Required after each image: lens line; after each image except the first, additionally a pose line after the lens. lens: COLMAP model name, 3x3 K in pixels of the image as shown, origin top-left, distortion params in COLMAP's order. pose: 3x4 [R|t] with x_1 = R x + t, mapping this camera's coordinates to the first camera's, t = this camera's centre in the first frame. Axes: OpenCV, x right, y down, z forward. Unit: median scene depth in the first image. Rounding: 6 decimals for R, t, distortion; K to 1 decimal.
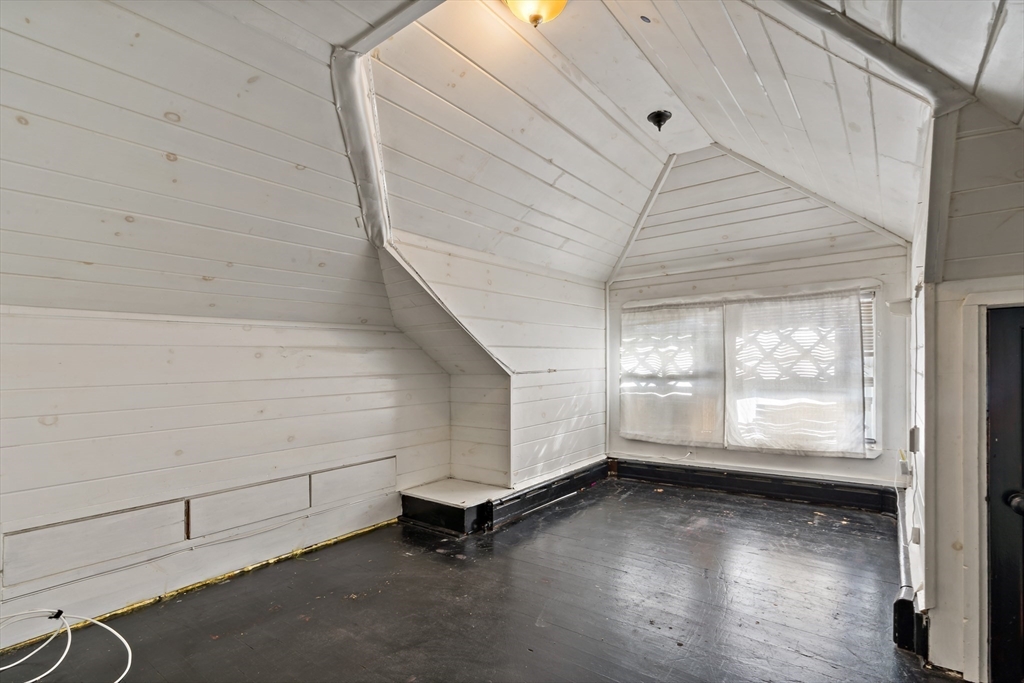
lens RADIAL K [[485.4, 0, 511.5], [0, 485.4, 375.9], [0, 0, 1]] dist [-0.001994, -0.000153]
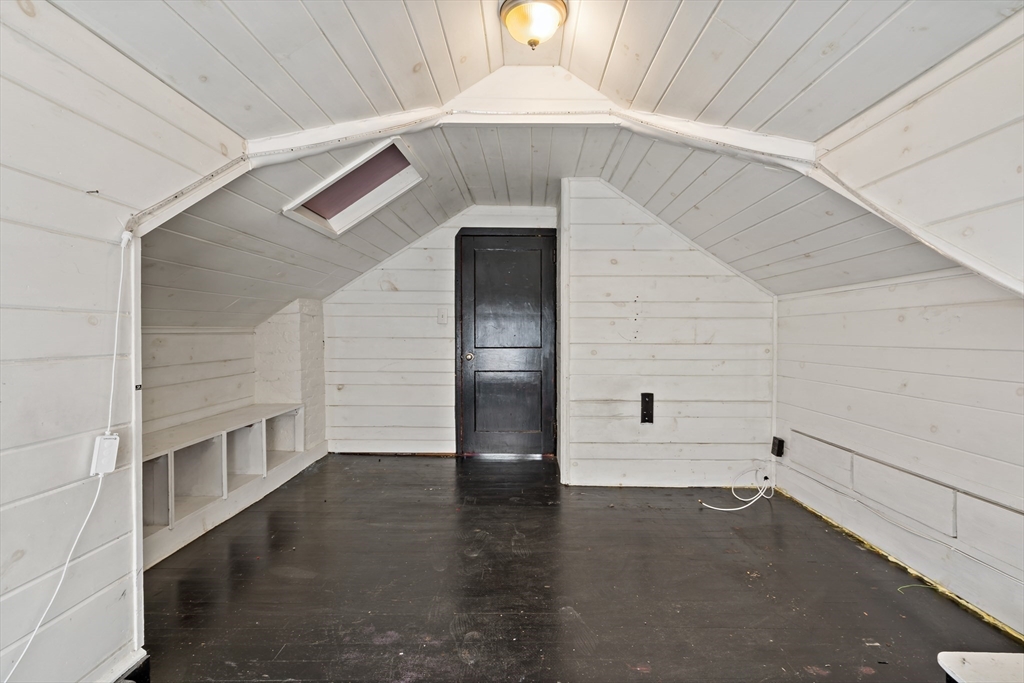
lens RADIAL K [[487.9, 0, 512.0], [0, 487.9, 341.5], [0, 0, 1]] dist [-0.000412, 0.000529]
pose [[-0.802784, 0.025155, -0.595740, 0.537737], [-0.003748, 0.998877, 0.047229, -0.039754], [0.596259, 0.040148, -0.801788, 1.279984]]
